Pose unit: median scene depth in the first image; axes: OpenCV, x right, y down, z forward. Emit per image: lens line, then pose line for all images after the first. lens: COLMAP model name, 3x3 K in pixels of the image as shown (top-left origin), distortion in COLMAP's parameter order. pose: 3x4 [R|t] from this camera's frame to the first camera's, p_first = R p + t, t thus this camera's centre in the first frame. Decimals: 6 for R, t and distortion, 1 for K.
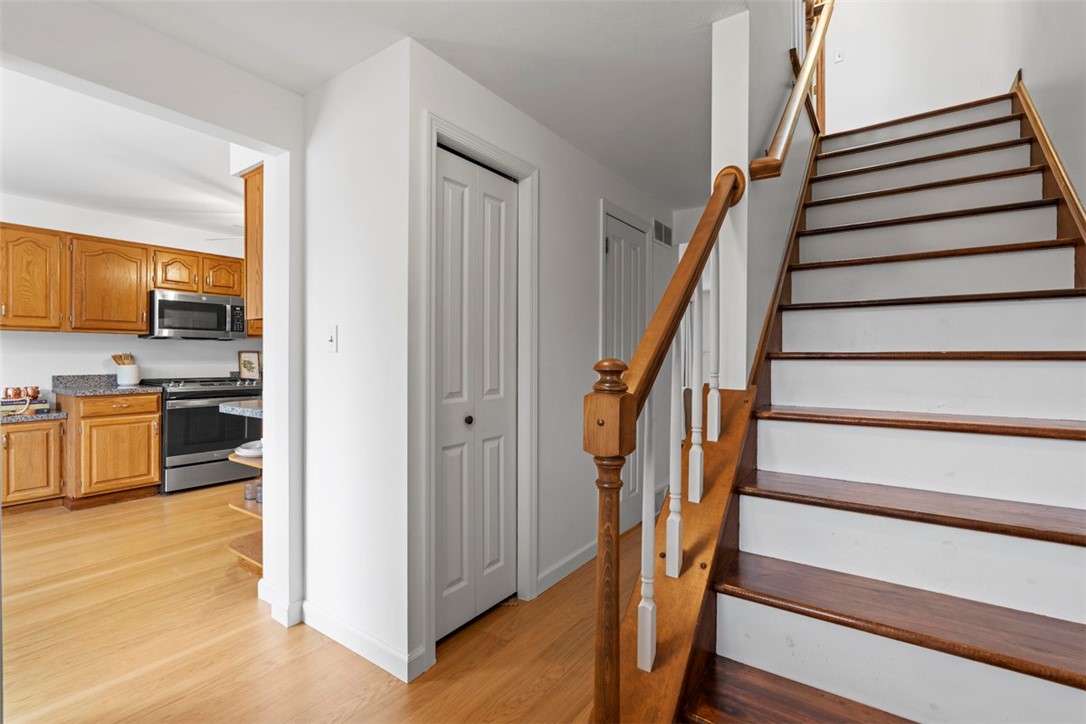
lens RADIAL K [[496.9, 0, 543.0], [0, 496.9, 362.0], [0, 0, 1]] dist [-0.001843, 0.000494]
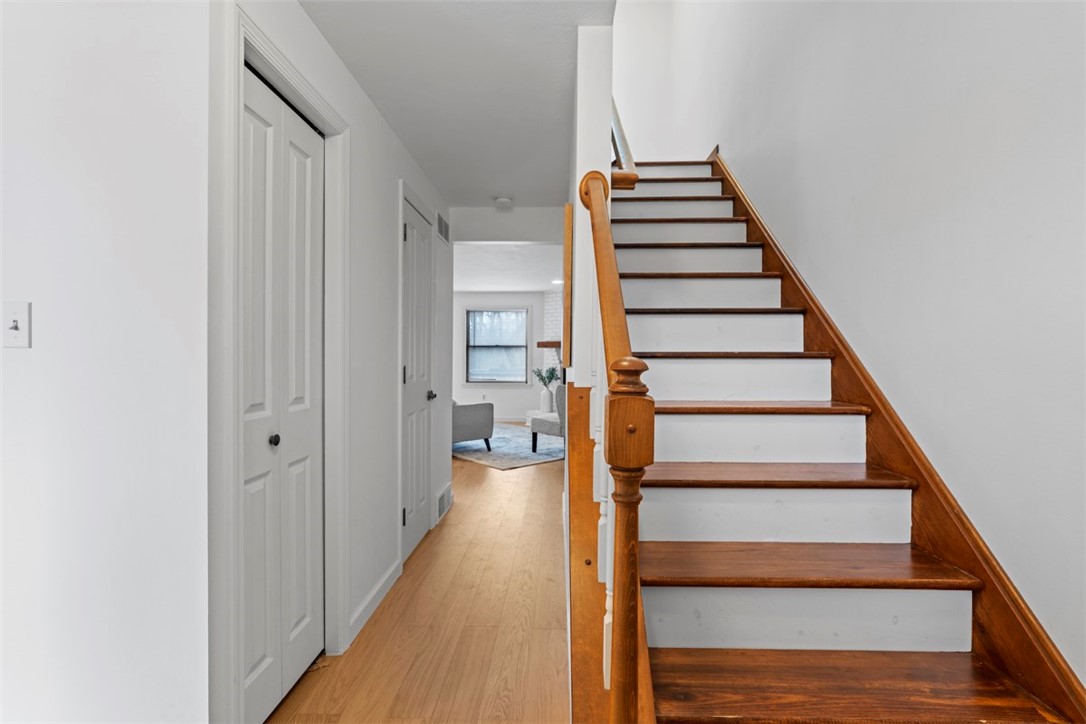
lens RADIAL K [[494.4, 0, 545.6], [0, 494.4, 364.0], [0, 0, 1]] dist [-0.000468, 0.000366]
pose [[0.833048, -0.008262, 0.553139, -0.226720], [0.005595, 0.999963, 0.006511, -0.000663], [-0.553172, -0.002329, 0.833064, 0.160441]]
